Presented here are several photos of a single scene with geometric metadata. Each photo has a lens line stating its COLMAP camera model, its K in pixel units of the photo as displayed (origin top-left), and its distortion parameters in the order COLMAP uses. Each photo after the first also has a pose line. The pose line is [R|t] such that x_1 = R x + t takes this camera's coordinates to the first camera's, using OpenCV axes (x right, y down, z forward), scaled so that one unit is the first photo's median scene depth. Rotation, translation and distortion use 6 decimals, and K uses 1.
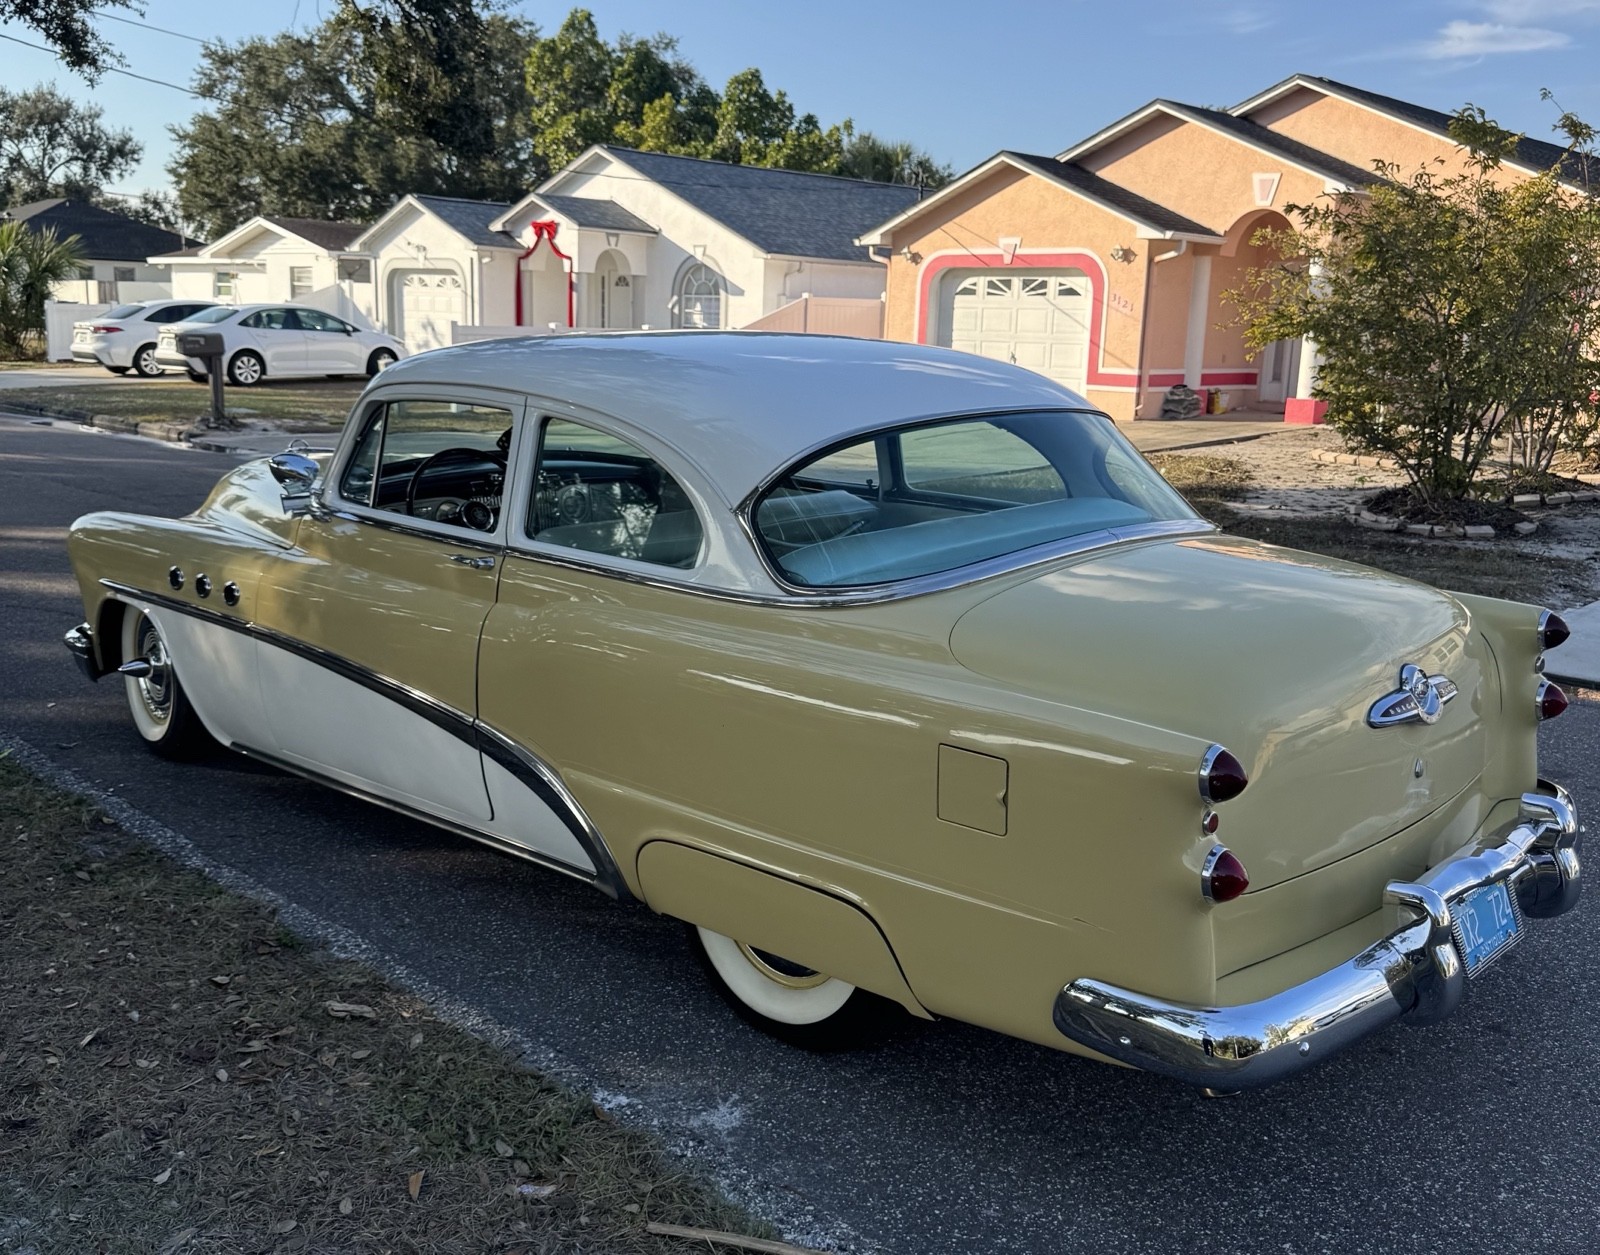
lens RADIAL K [[1515.9, 0, 771.3], [0, 1515.9, 625.1], [0, 0, 1]] dist [0.005169, -0.015168]
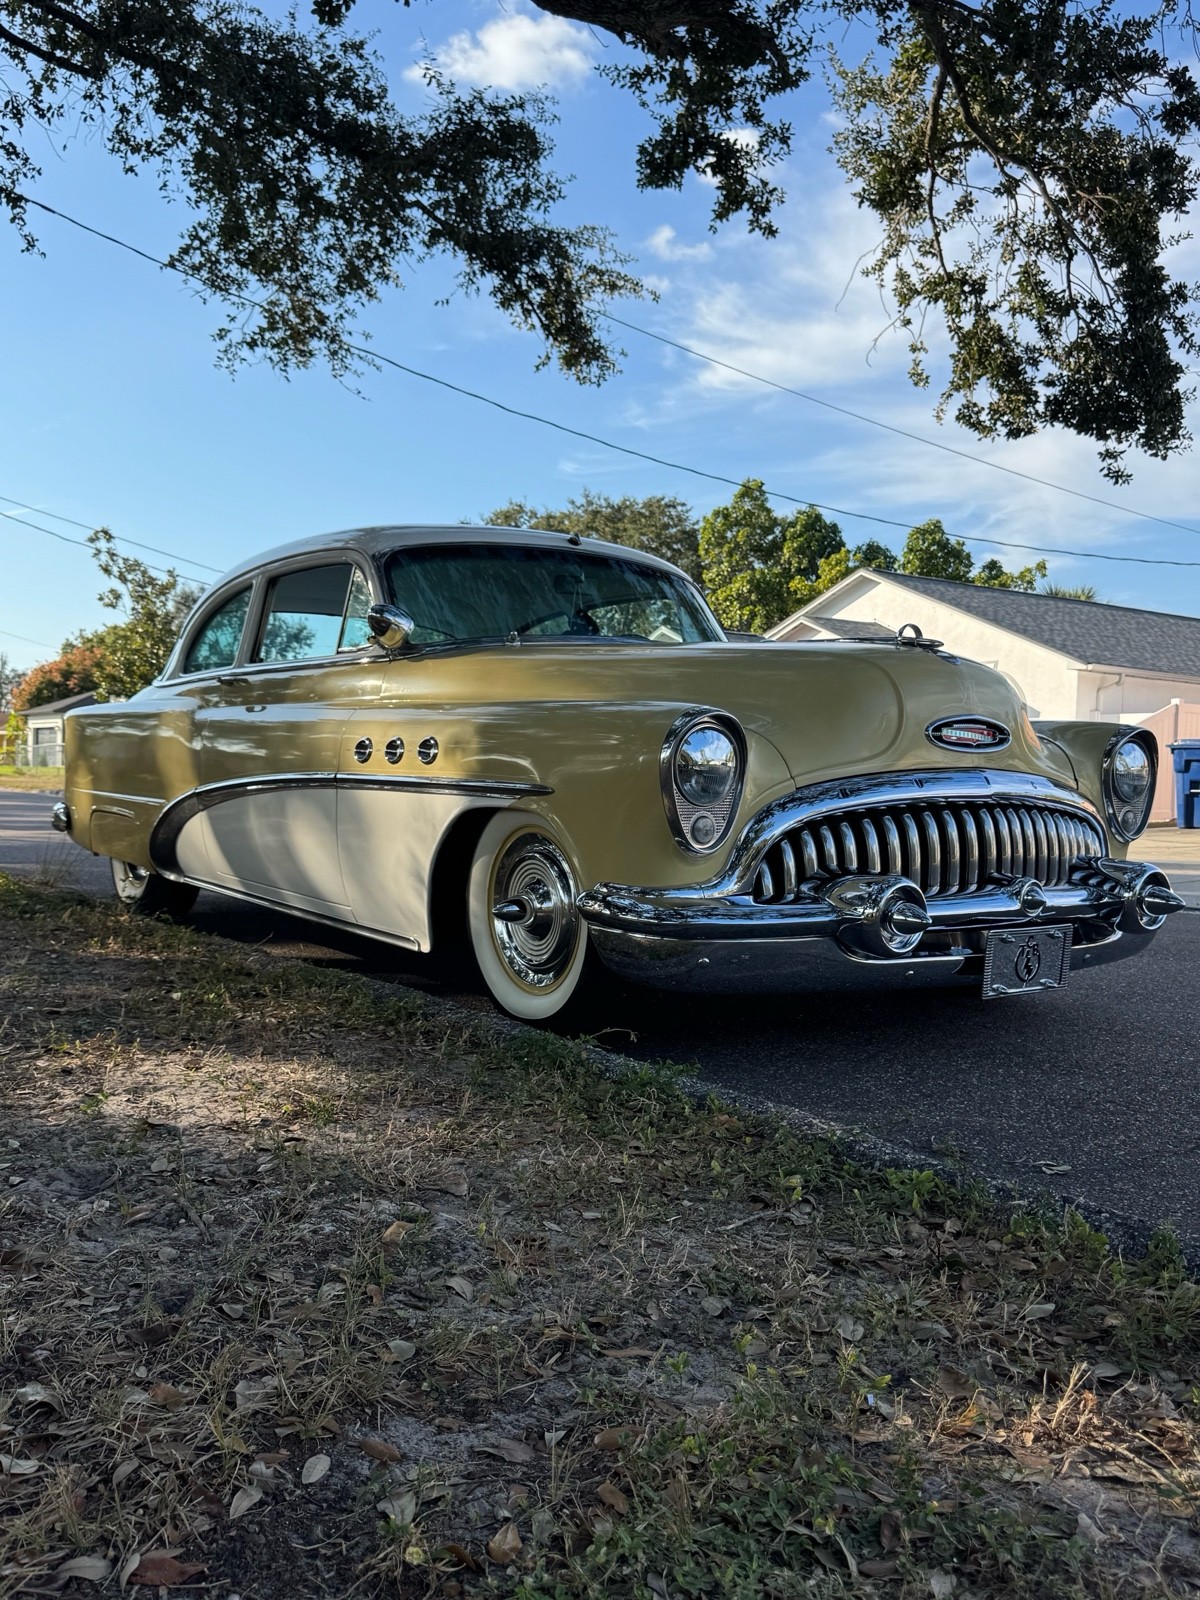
lens RADIAL K [[1349.6, 0, 600.0], [0, 1349.6, 800.0], [0, 0, 1]] dist [0.150866, -0.300742]
pose [[0.988718, -0.006078, -0.149665, -0.093042], [-0.021887, 0.982590, -0.184492, -0.003956], [0.148181, 0.185686, 0.971372, 0.095602]]
